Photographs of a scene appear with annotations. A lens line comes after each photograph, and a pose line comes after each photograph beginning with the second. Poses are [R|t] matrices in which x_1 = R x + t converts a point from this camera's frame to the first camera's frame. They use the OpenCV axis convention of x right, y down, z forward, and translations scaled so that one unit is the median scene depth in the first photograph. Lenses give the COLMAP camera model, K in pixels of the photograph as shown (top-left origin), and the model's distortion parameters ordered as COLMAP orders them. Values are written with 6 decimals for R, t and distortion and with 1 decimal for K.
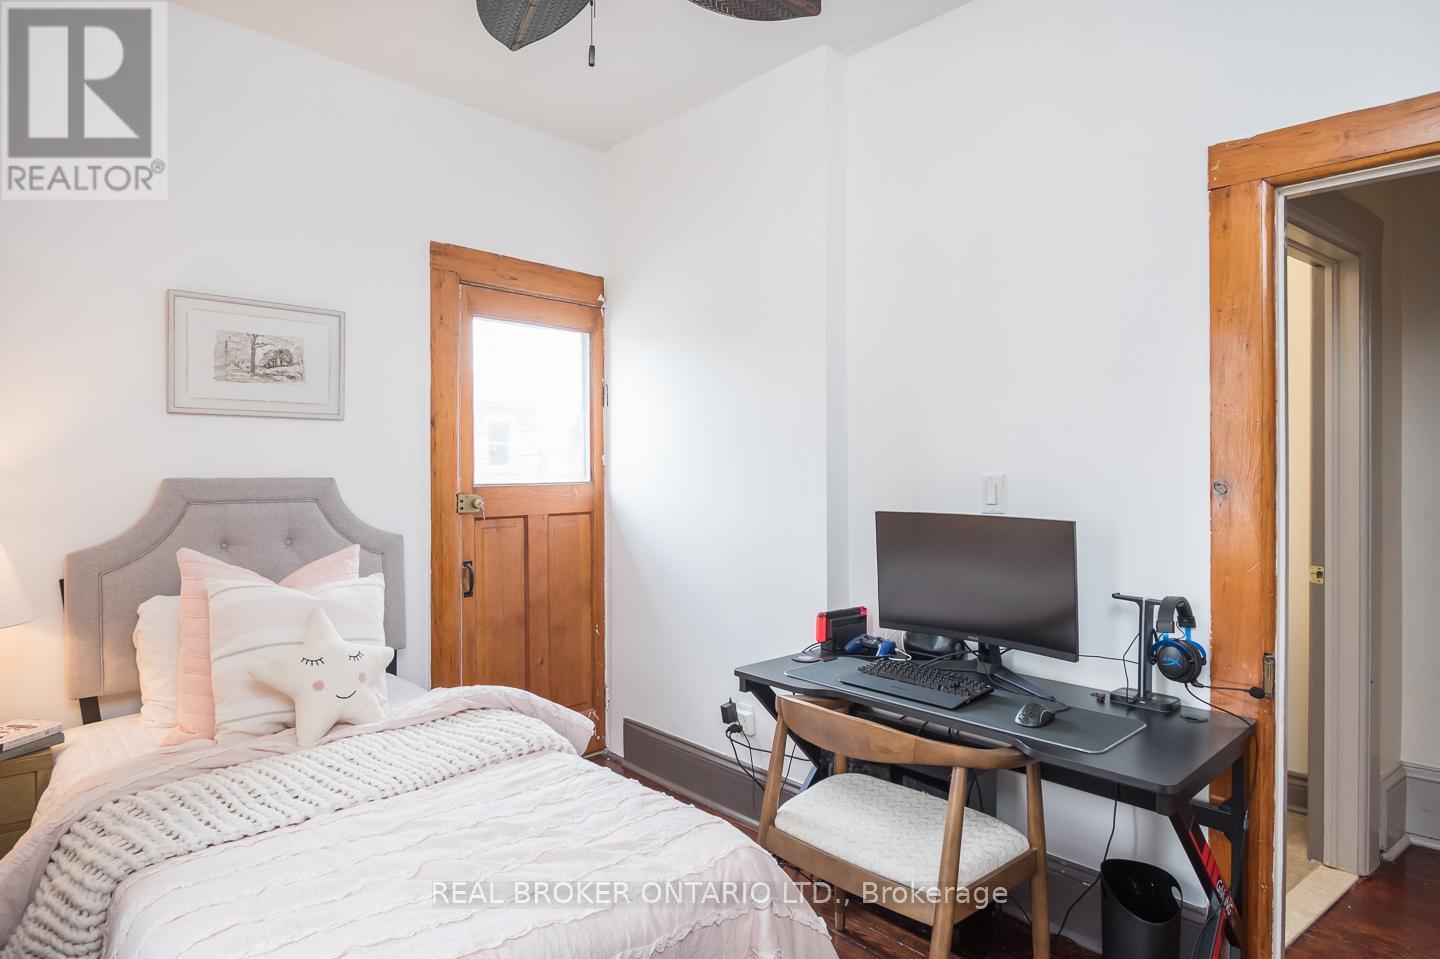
lens RADIAL K [[816.3, 0, 667.0], [0, 816.3, 462.2], [0, 0, 1]] dist [0.002949, -0.013573]
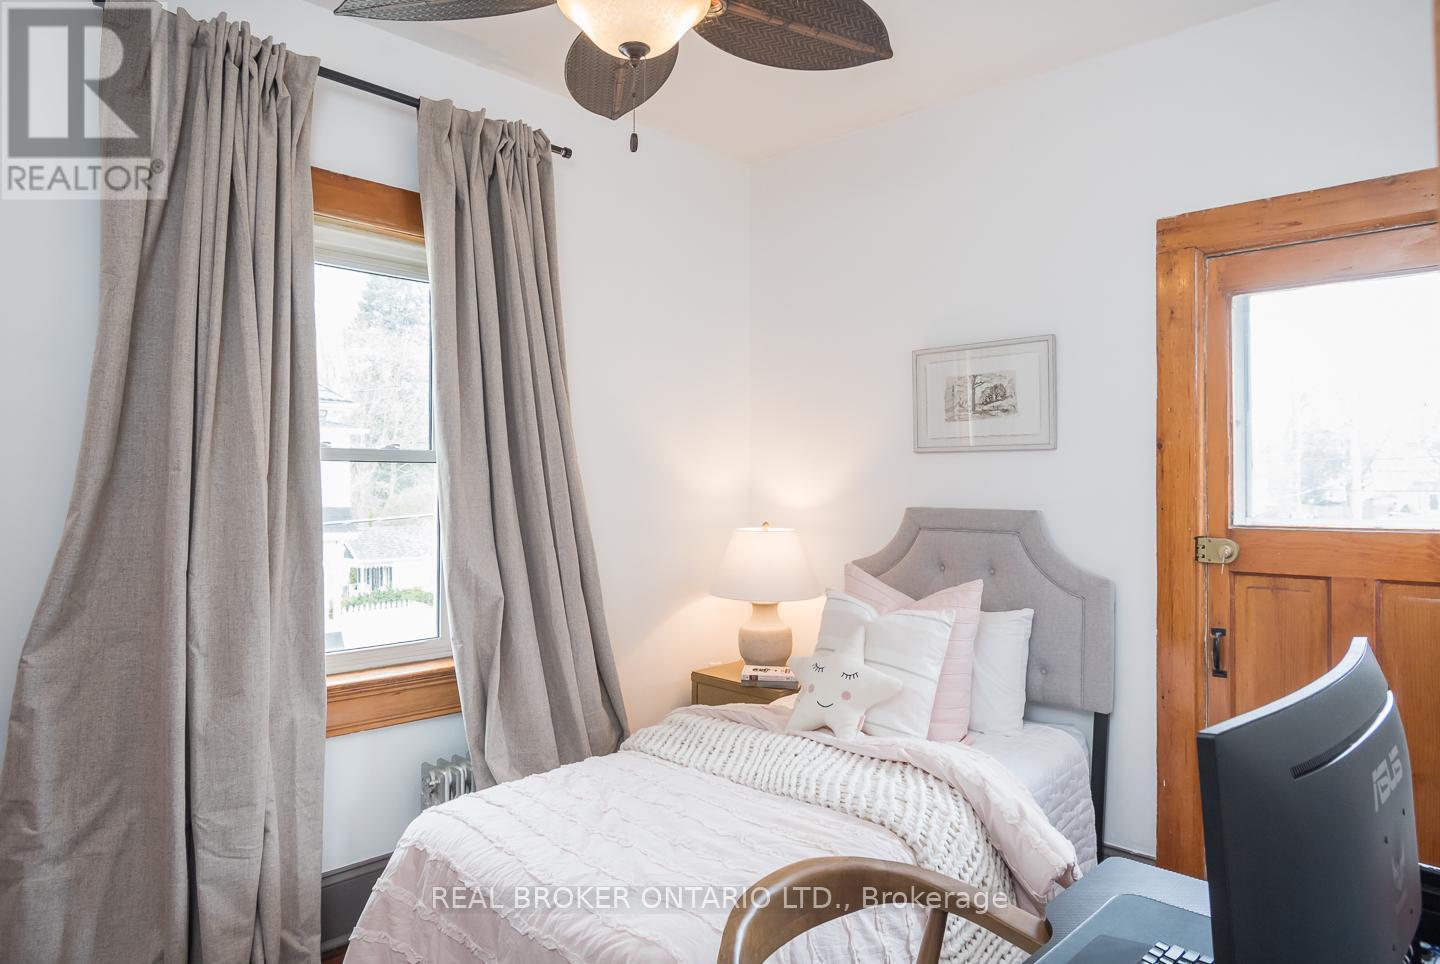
lens RADIAL K [[816.3, 0, 667.0], [0, 816.3, 464.7], [0, 0, 1]] dist [0.002949, -0.013573]
pose [[0.064542, -0.026621, -0.997560, 0.529757], [0.005912, 0.999637, -0.026294, -0.012508], [0.997897, -0.004201, 0.064676, 0.517020]]
